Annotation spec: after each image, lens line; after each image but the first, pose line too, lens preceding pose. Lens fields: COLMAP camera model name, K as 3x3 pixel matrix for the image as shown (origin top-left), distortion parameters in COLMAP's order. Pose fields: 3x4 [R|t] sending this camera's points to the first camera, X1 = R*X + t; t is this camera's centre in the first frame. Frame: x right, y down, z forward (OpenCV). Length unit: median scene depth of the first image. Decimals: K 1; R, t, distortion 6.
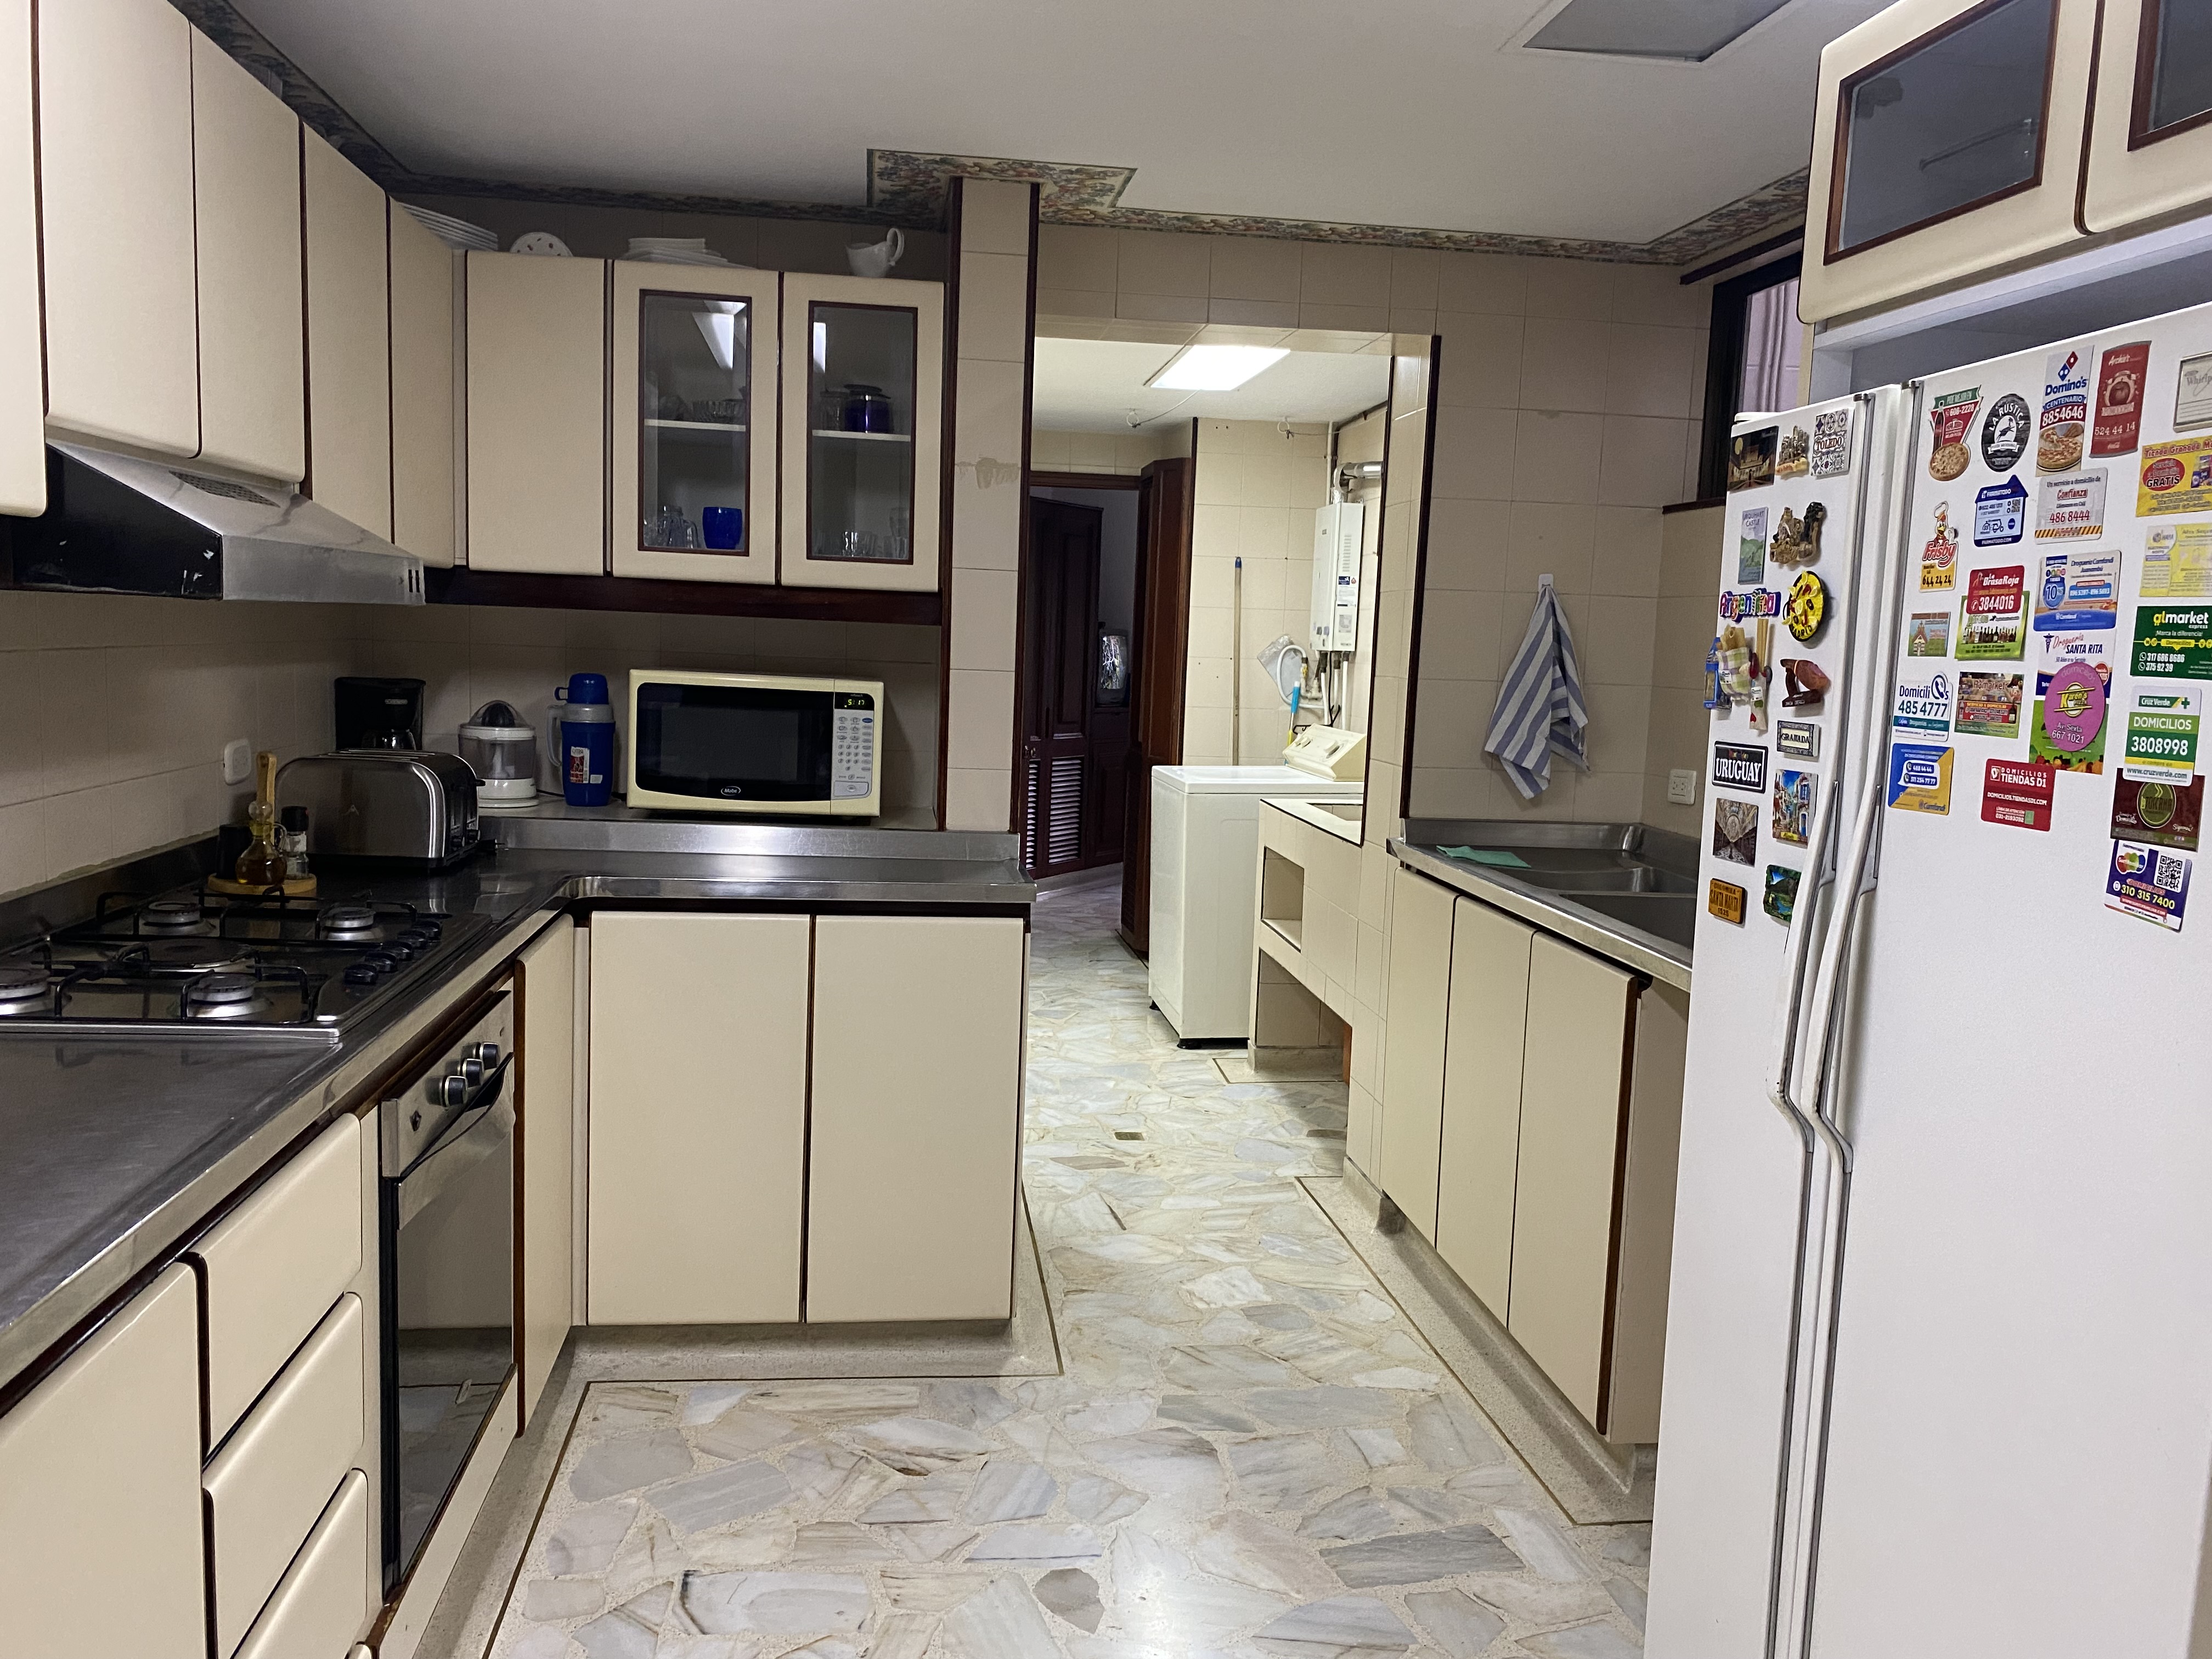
lens RADIAL K [[1691.9, 0, 1088.3], [0, 1691.9, 844.4], [0, 0, 1]] dist [0.052885, -0.059029]
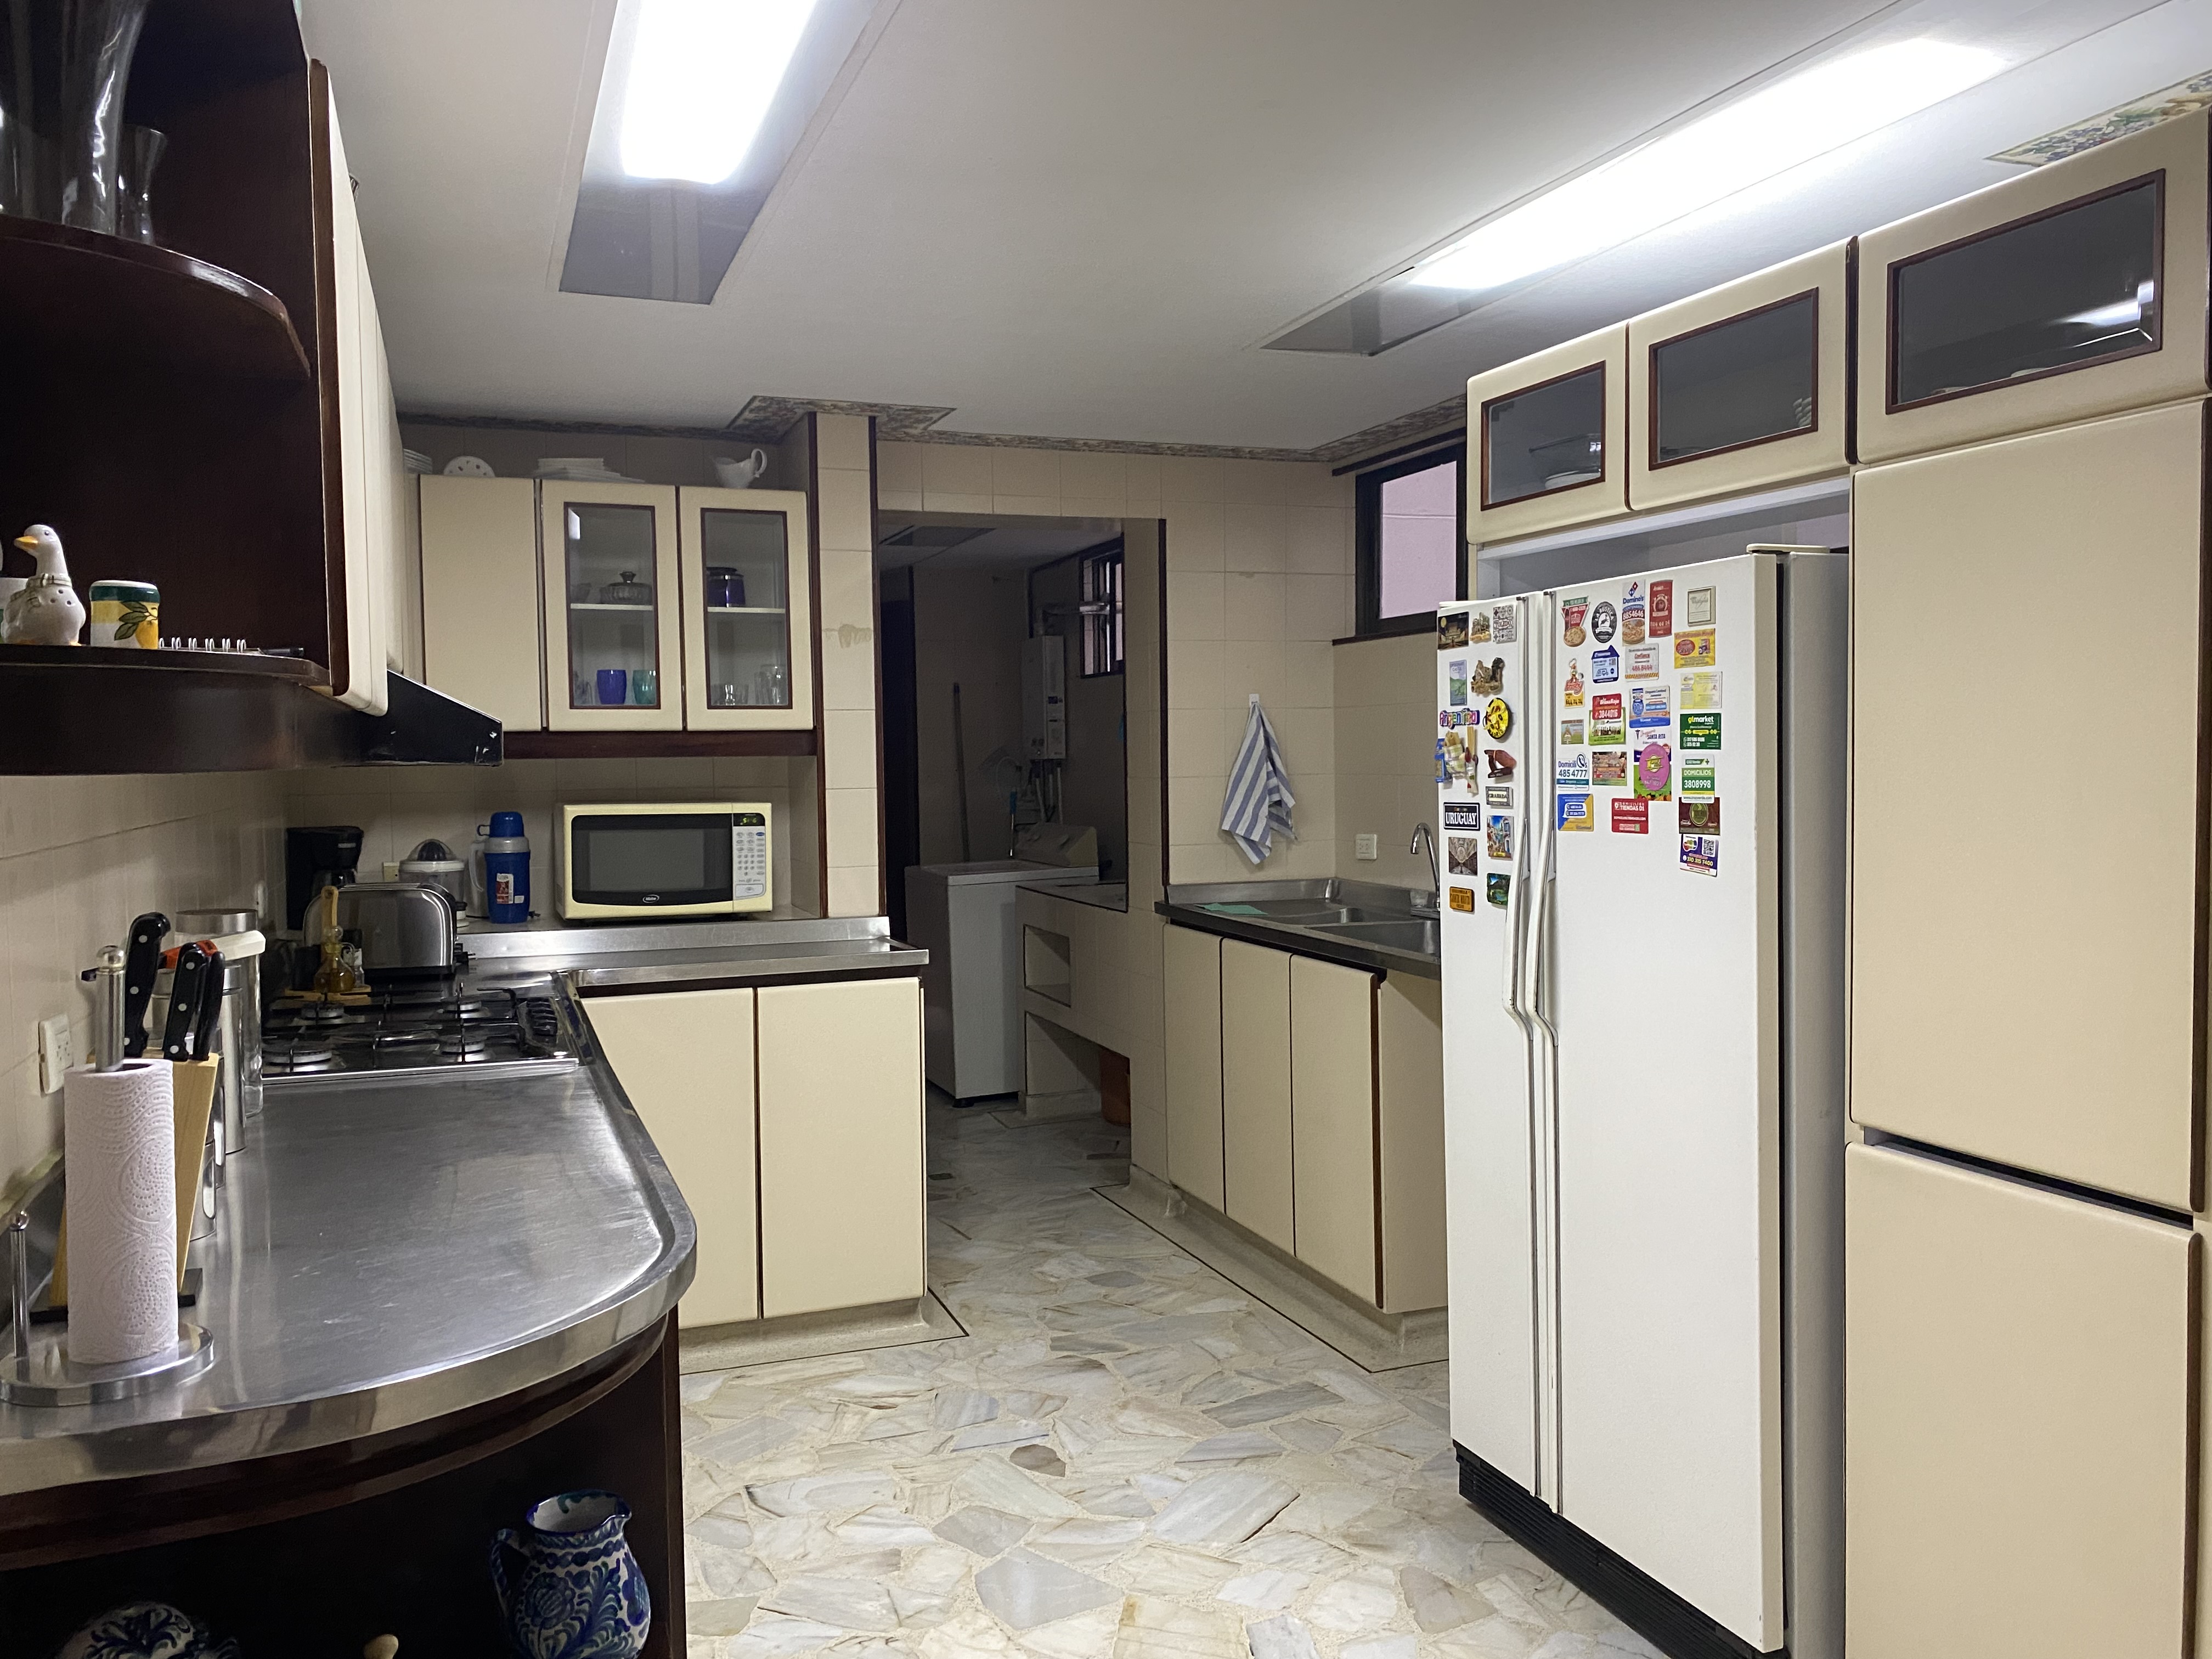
lens RADIAL K [[1691.9, 0, 1075.6], [0, 1691.9, 831.4], [0, 0, 1]] dist [0.052885, -0.059029]
pose [[0.973655, -0.063162, 0.219105, -0.192309], [0.078993, 0.994802, -0.064253, 0.025160], [-0.213908, 0.079868, 0.973583, -0.286080]]
